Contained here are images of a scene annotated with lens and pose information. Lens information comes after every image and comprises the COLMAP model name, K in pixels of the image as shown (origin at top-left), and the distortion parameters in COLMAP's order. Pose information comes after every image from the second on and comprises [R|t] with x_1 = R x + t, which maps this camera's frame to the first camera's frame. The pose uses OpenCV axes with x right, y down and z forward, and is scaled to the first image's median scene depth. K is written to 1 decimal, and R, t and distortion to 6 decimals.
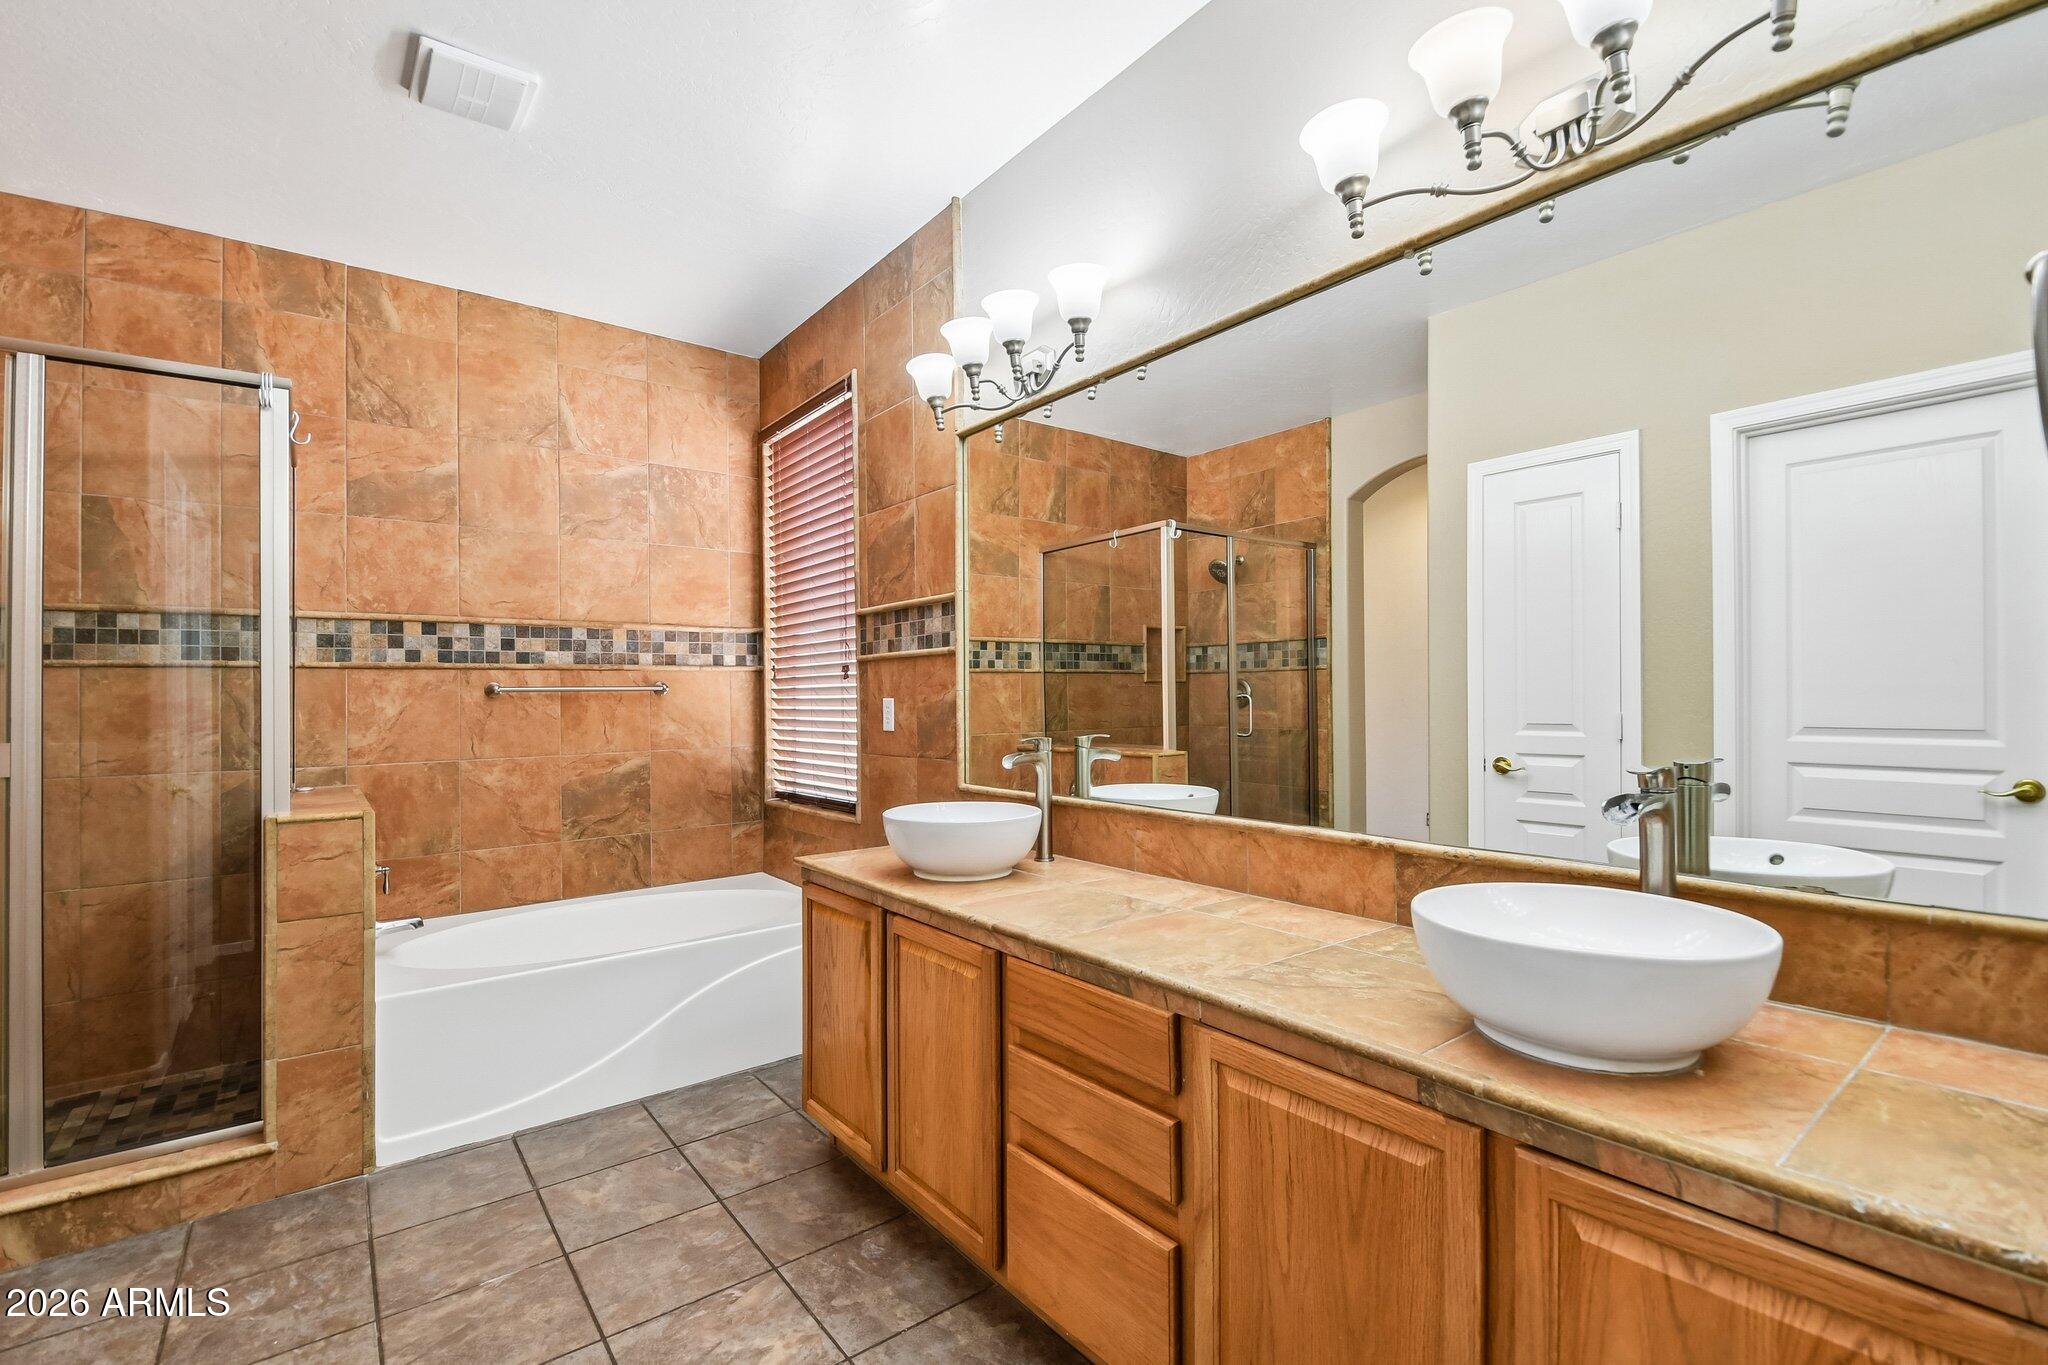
lens RADIAL K [[915.5, 0, 1021.8], [0, 915.5, 688.9], [0, 0, 1]] dist [-0.000218, -0.000140]
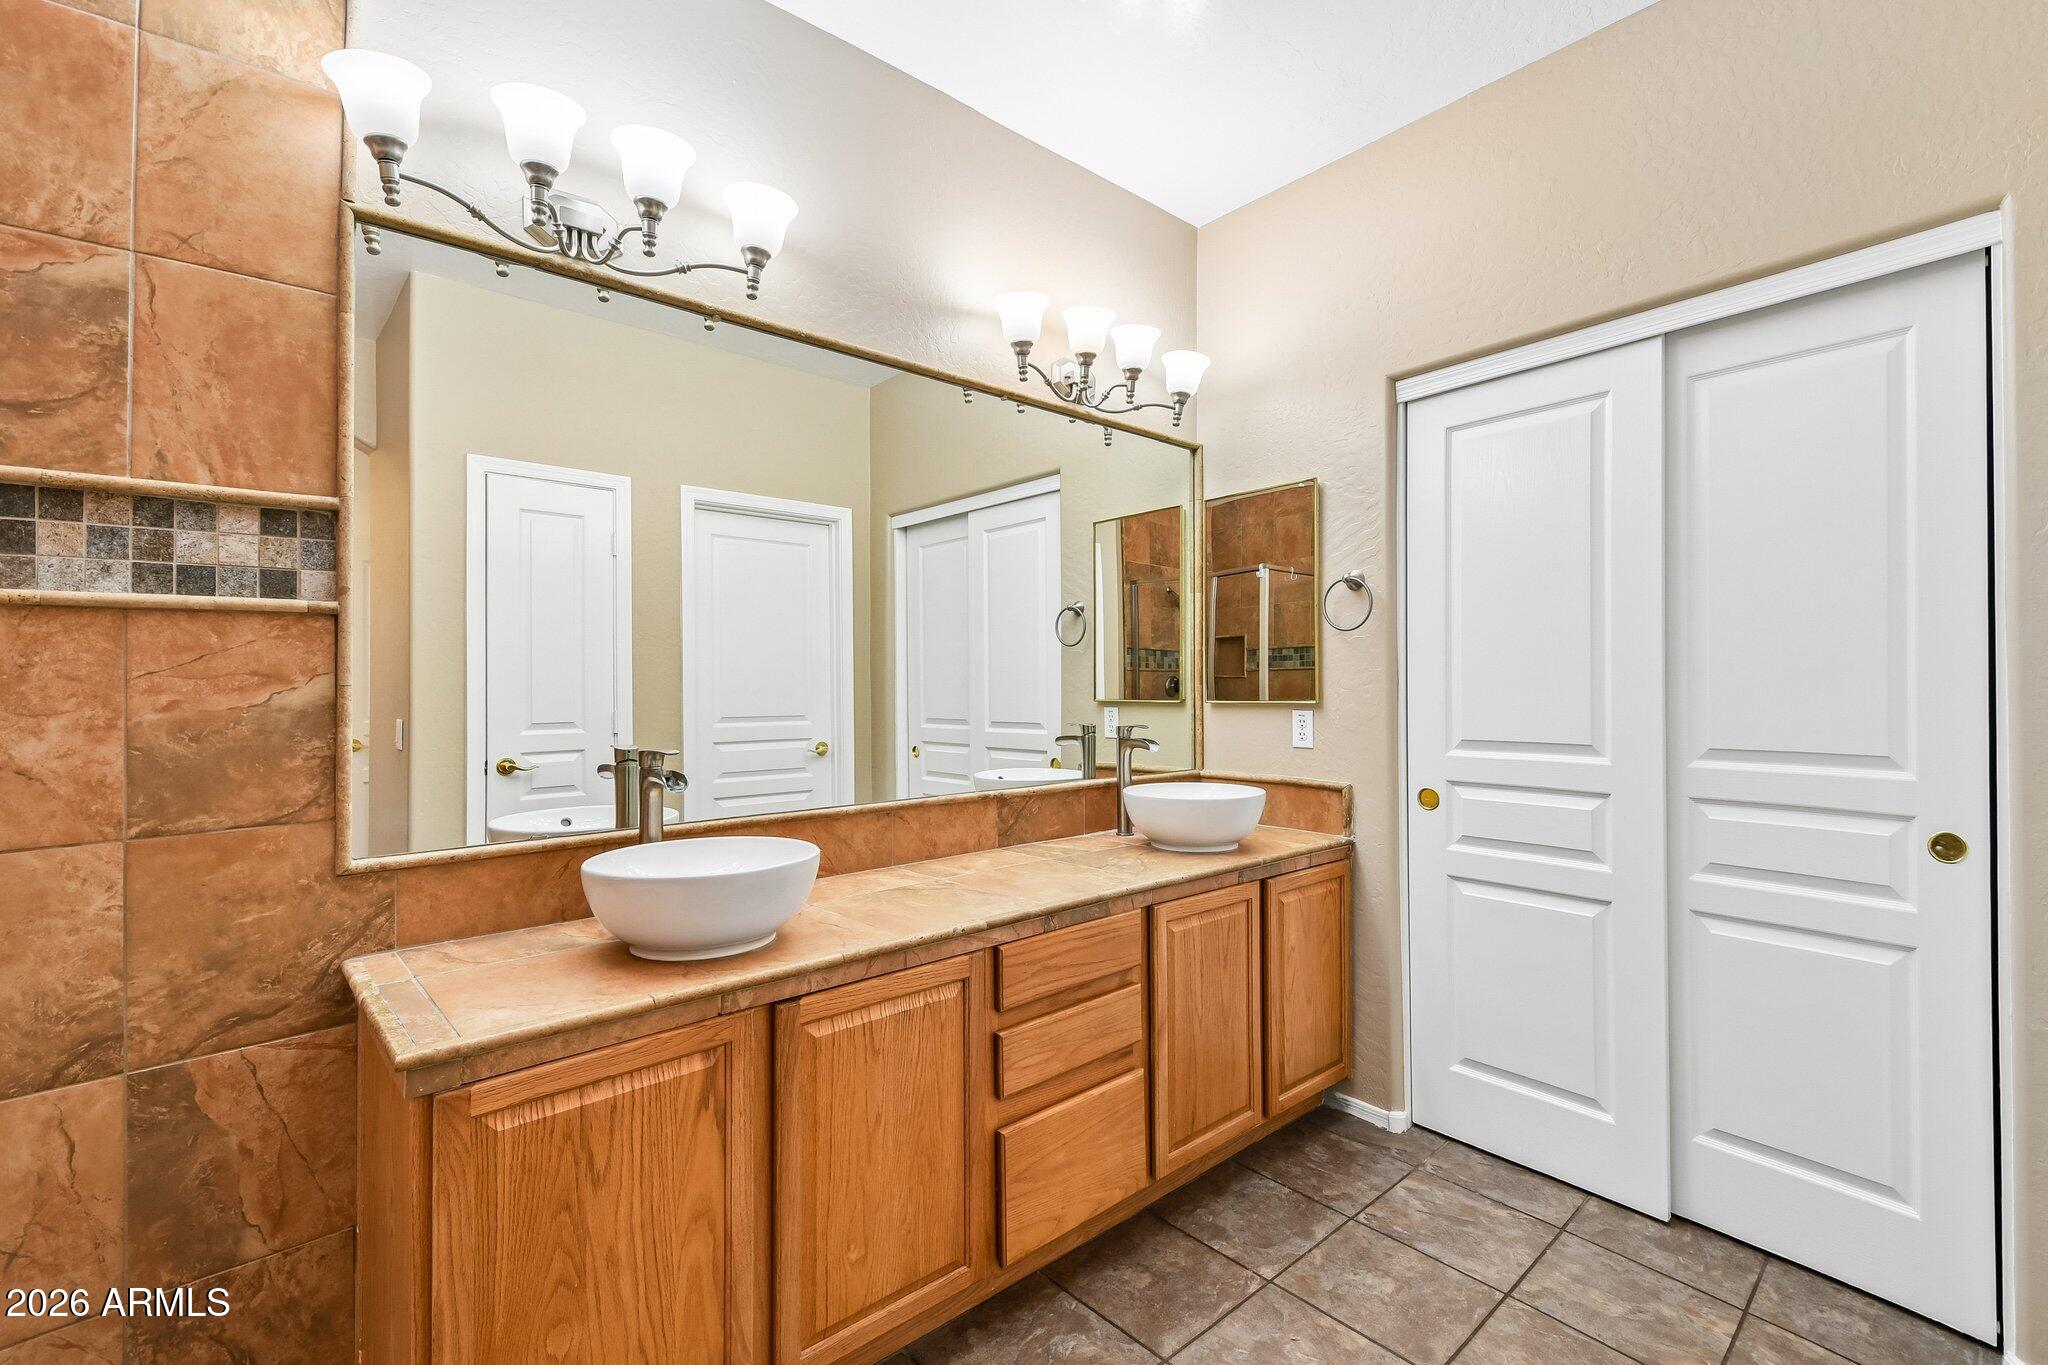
lens RADIAL K [[909.5, 0, 1017.0], [0, 909.5, 692.0], [0, 0, 1]] dist [0.034476, 0.000022]
pose [[-0.072328, 0.006170, 0.997362, -0.932329], [0.001552, 0.999980, -0.006074, 0.013530], [-0.997380, 0.001109, -0.072336, 0.952080]]
